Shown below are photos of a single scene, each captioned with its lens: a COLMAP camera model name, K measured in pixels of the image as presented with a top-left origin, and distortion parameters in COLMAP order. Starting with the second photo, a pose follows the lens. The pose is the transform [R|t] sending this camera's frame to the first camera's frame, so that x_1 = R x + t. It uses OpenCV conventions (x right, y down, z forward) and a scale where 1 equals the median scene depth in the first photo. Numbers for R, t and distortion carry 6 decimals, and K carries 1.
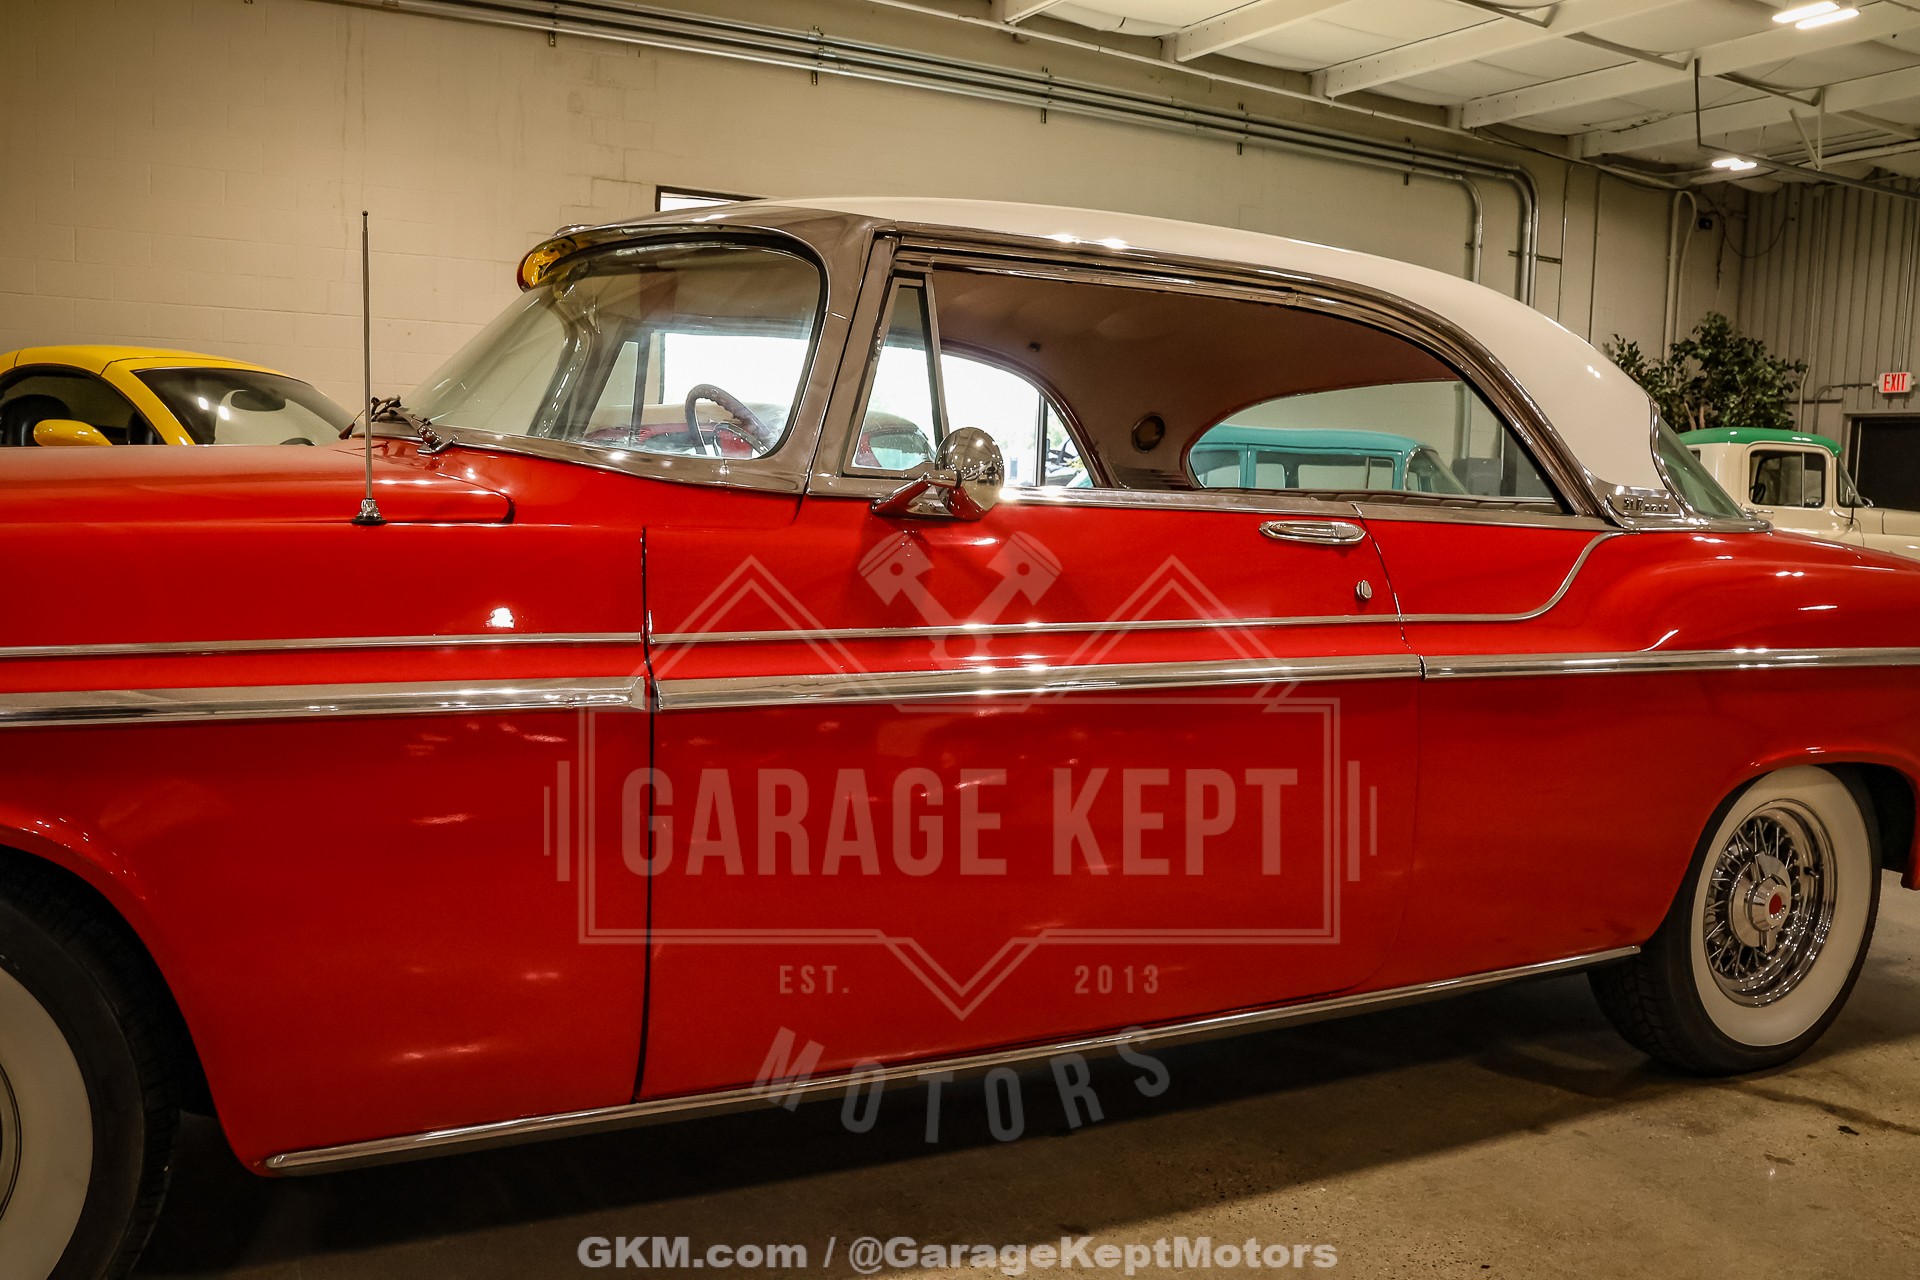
lens RADIAL K [[1641.5, 0, 949.8], [0, 1641.5, 637.3], [0, 0, 1]] dist [-0.155443, 0.143075]
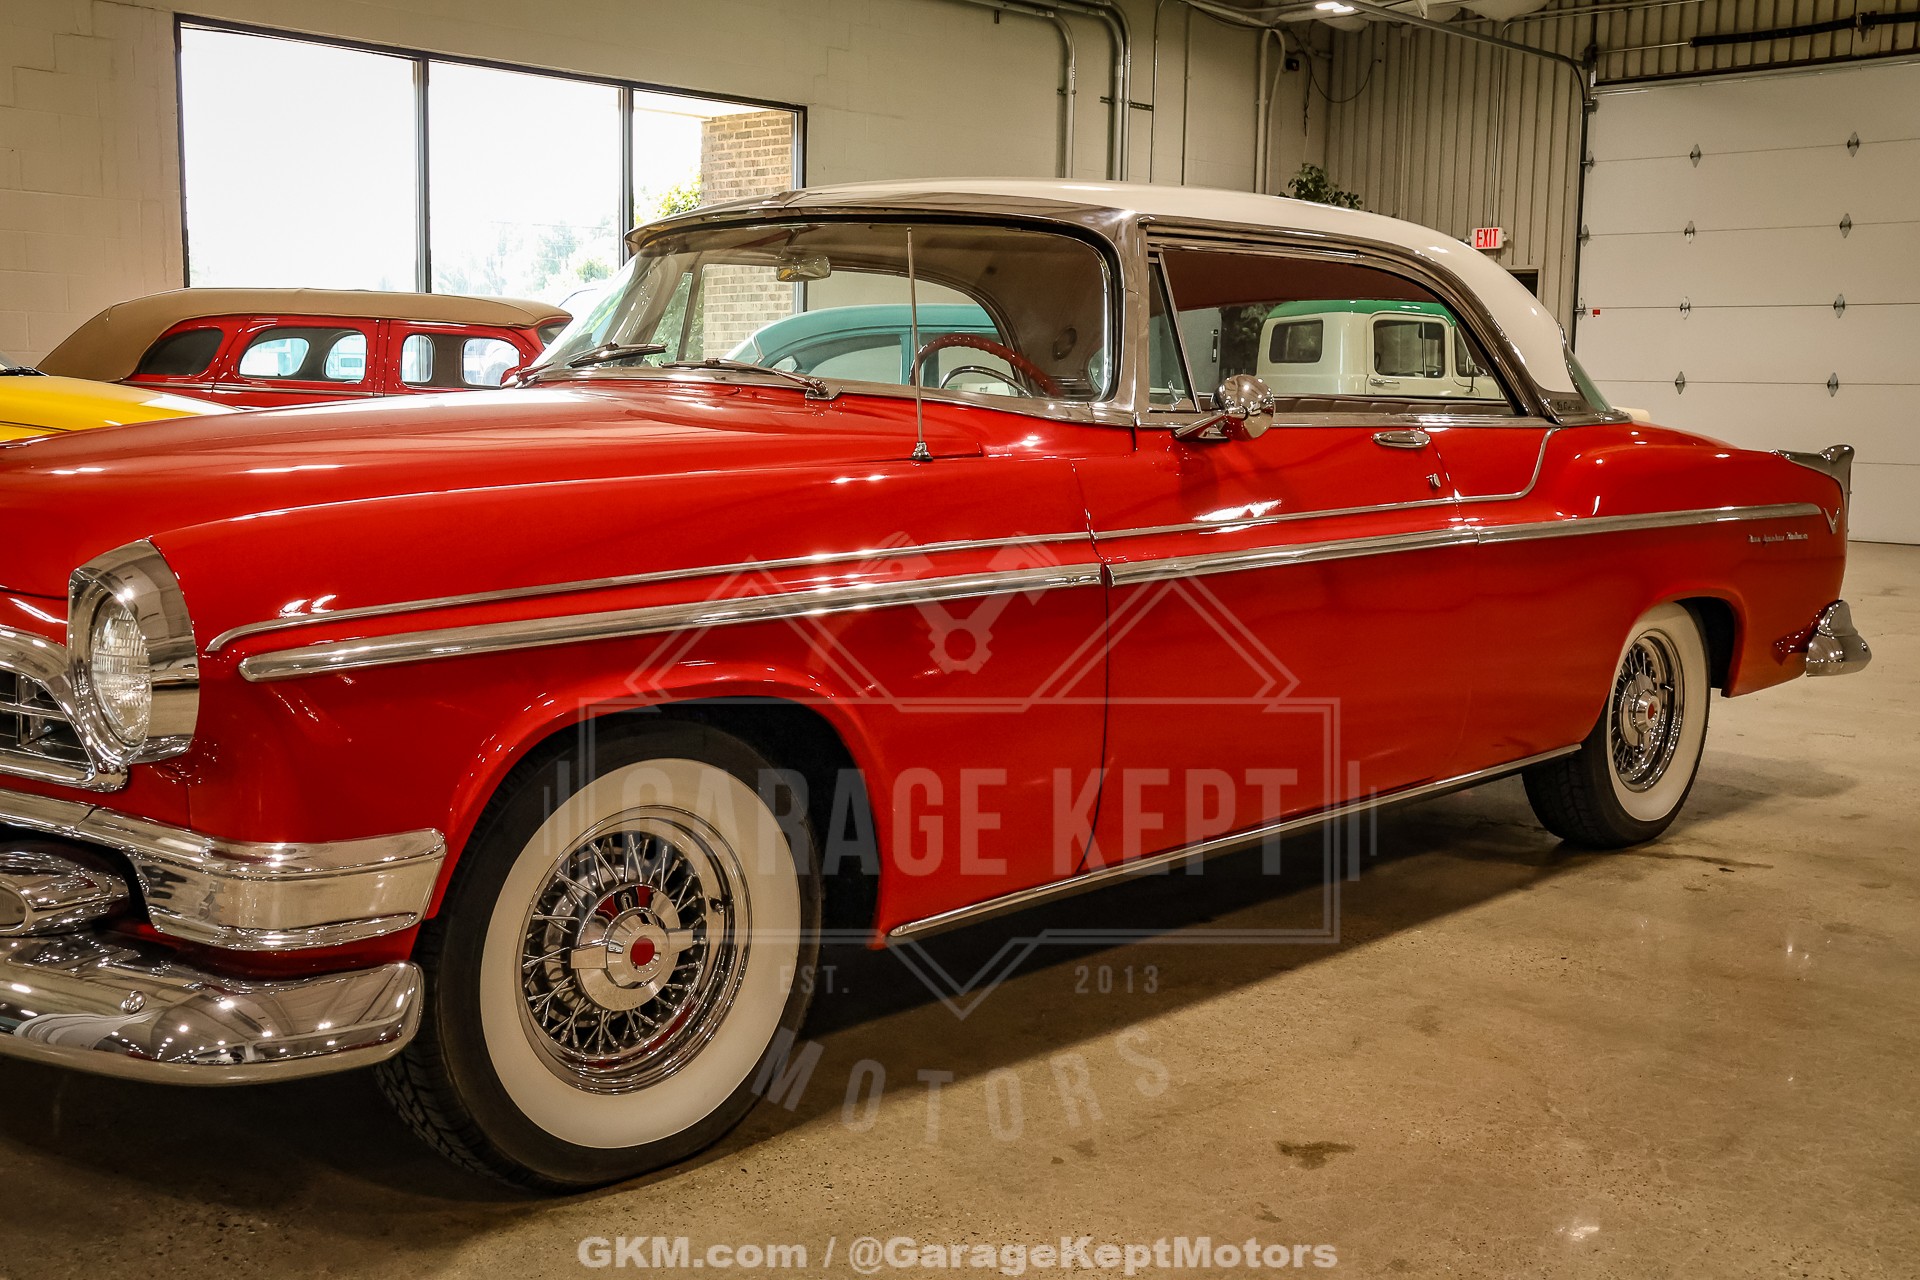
lens RADIAL K [[2064.6, 0, 952.7], [0, 2064.6, 644.2], [0, 0, 1]] dist [-0.091155, 0.345790]
pose [[0.946818, -0.064186, 0.315304, -0.148092], [0.048867, 0.997220, 0.056260, -0.002079], [-0.318038, -0.037859, 0.947322, -0.109284]]
